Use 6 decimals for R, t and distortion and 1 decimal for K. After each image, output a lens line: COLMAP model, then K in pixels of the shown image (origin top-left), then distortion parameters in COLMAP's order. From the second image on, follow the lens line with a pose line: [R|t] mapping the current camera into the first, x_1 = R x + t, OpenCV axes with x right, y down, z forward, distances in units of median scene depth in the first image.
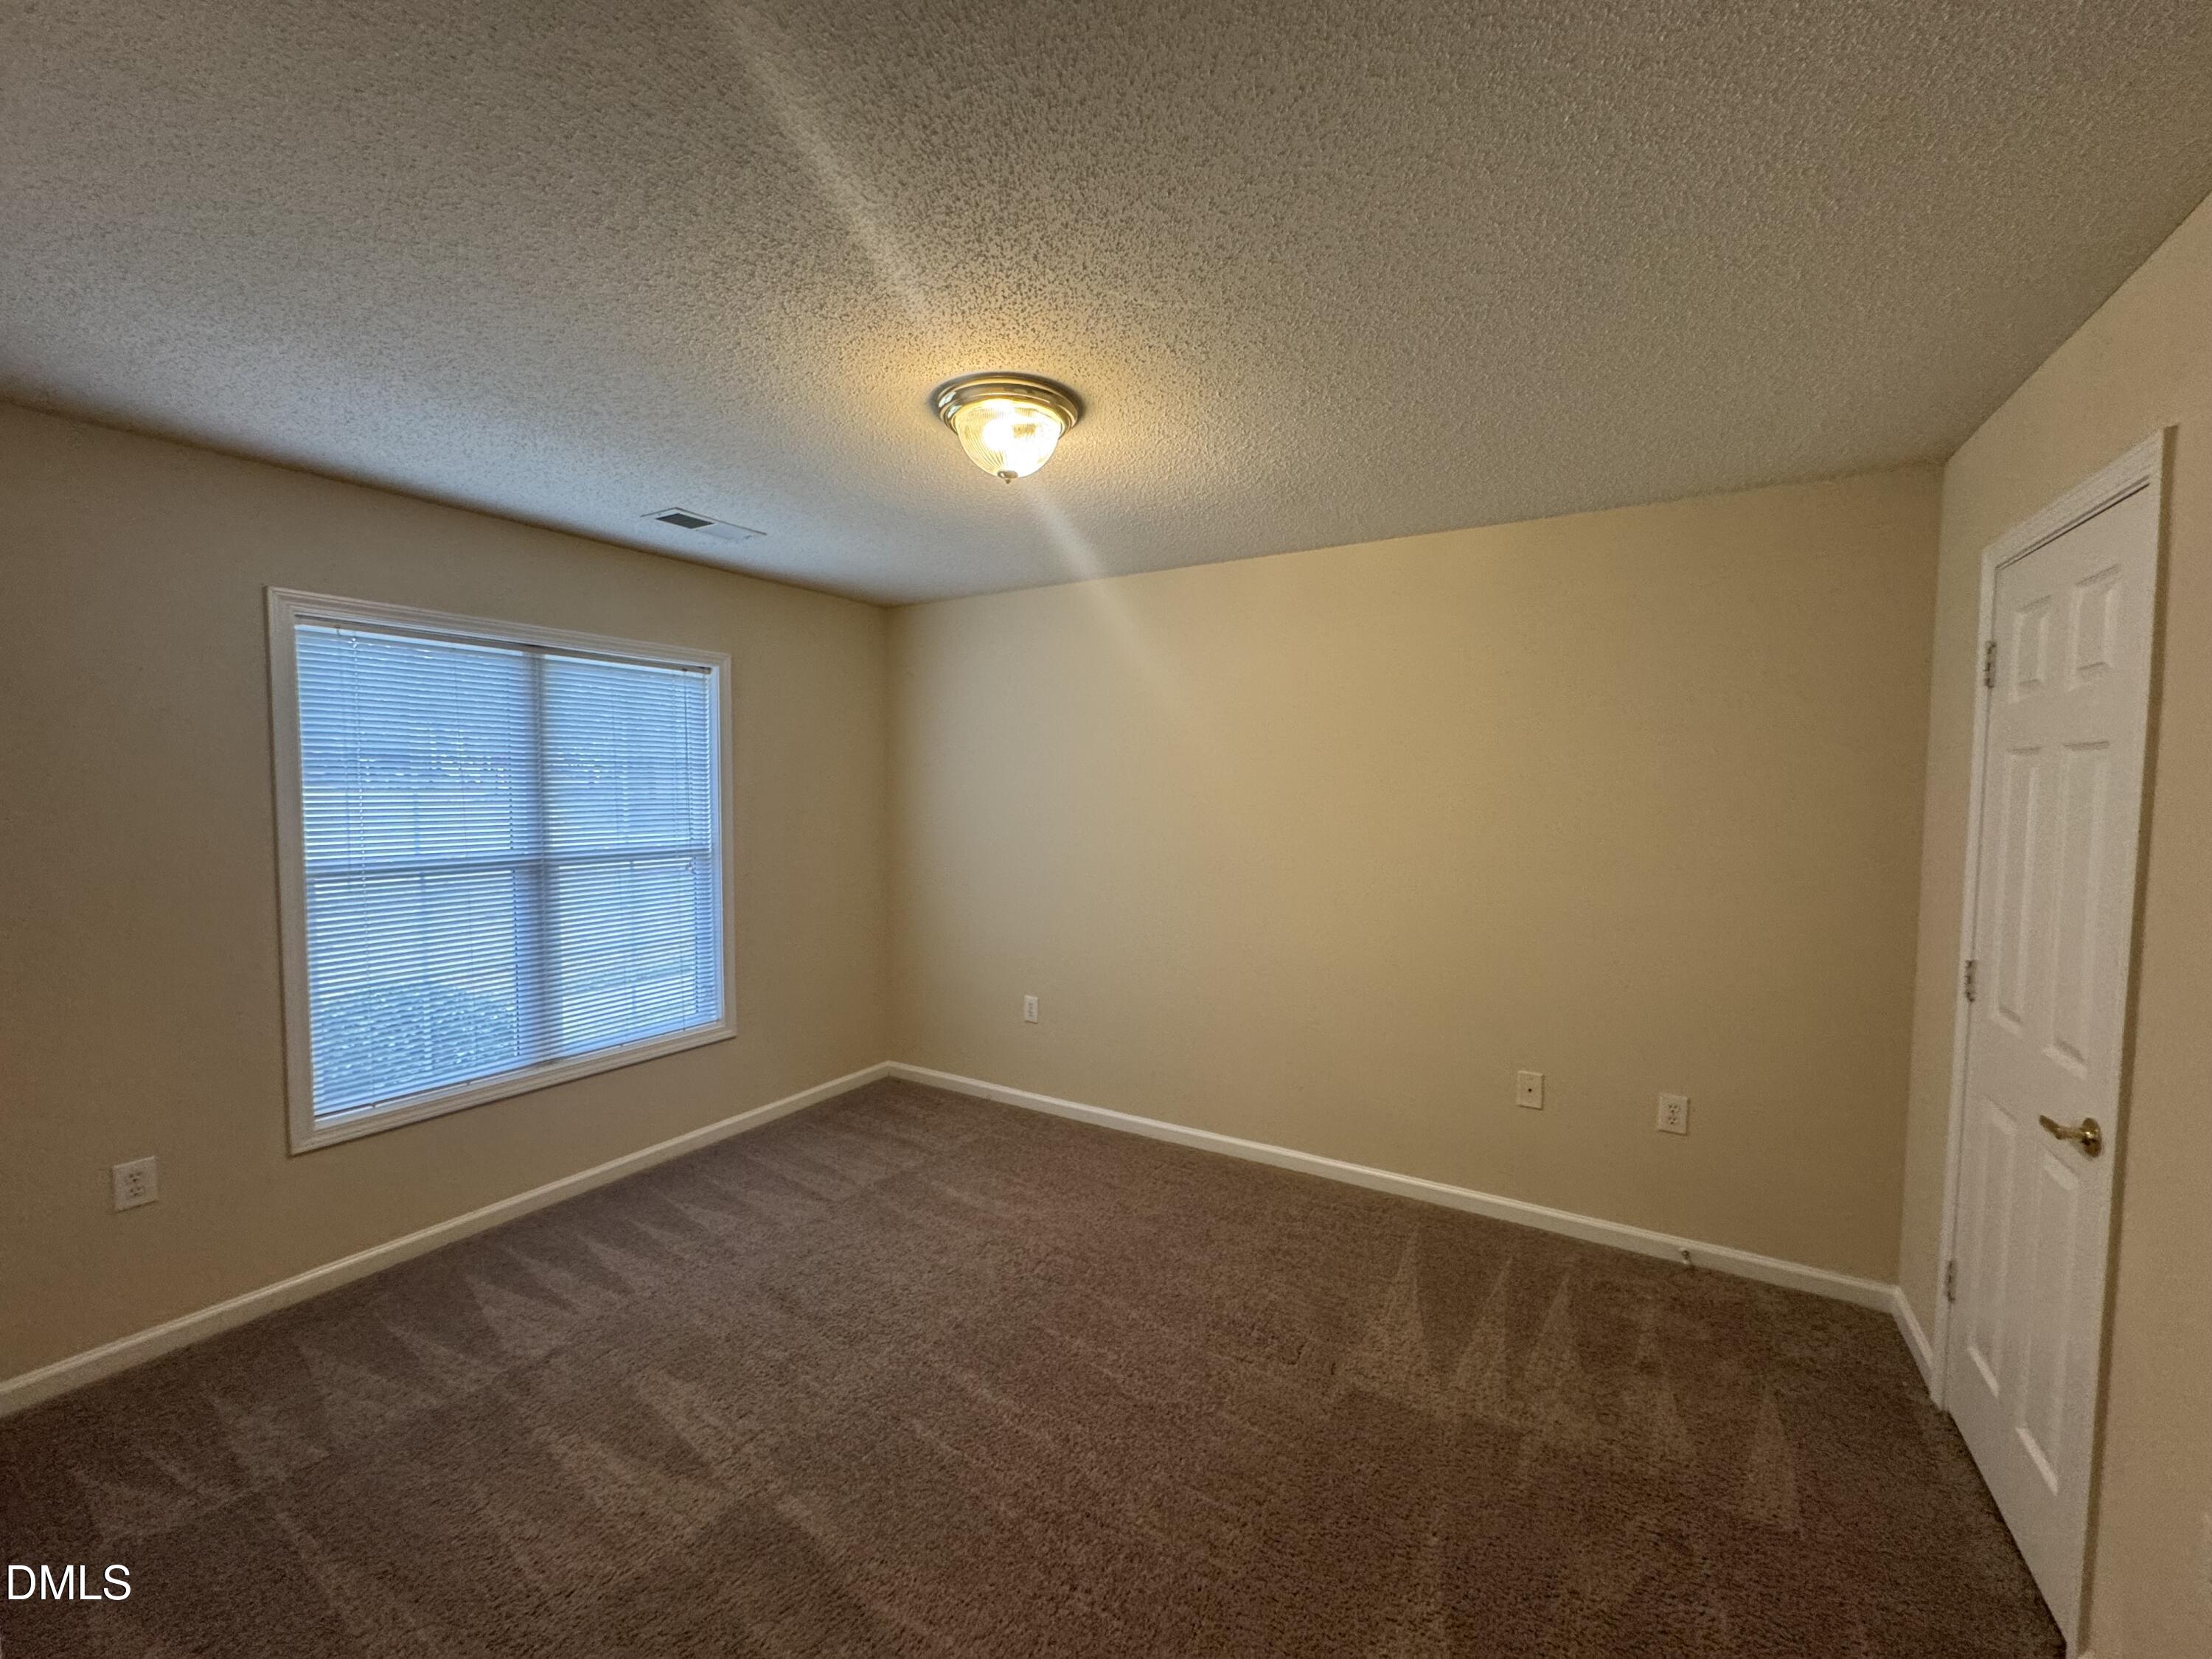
lens RADIAL K [[886.0, 0, 1095.7], [0, 886.0, 824.9], [0, 0, 1]] dist [0.000021, -0.000329]
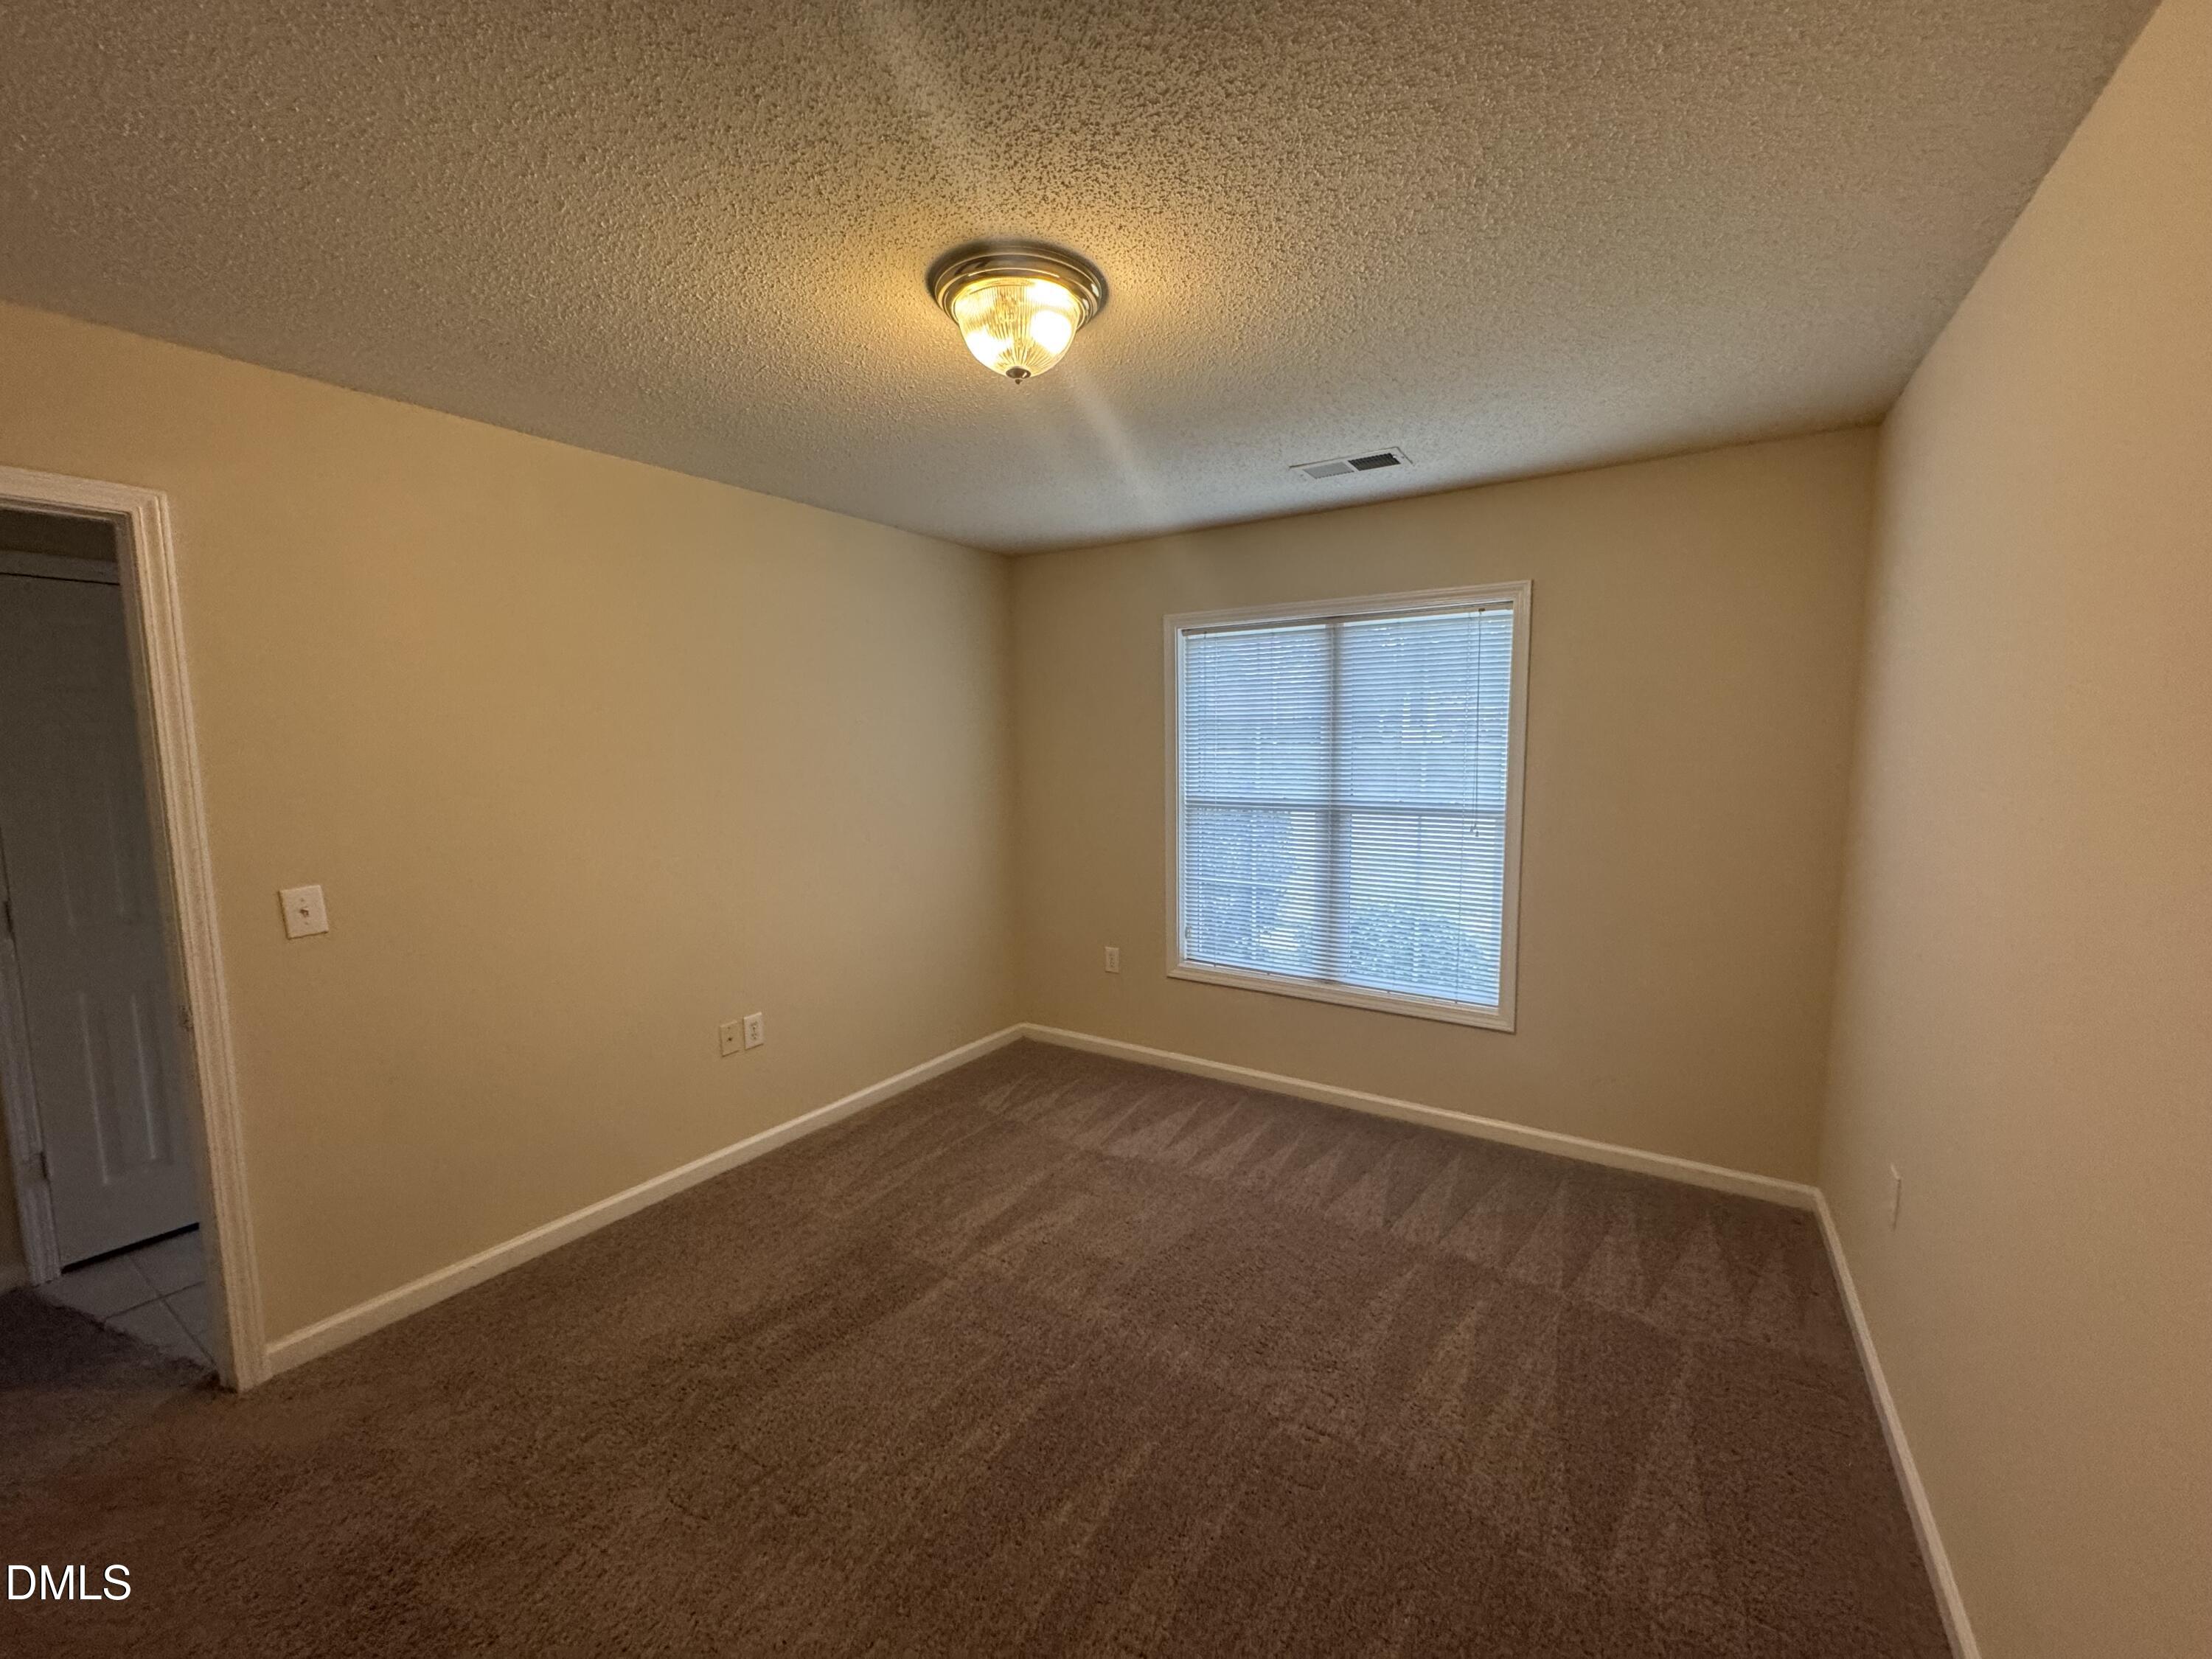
lens RADIAL K [[886.0, 0, 1109.4], [0, 886.0, 830.7], [0, 0, 1]] dist [0.000021, -0.000329]
pose [[-0.022394, 0.099331, -0.994802, 0.521915], [-0.035381, 0.994350, 0.100082, -0.033457], [0.999123, 0.037438, -0.018753, 0.737504]]
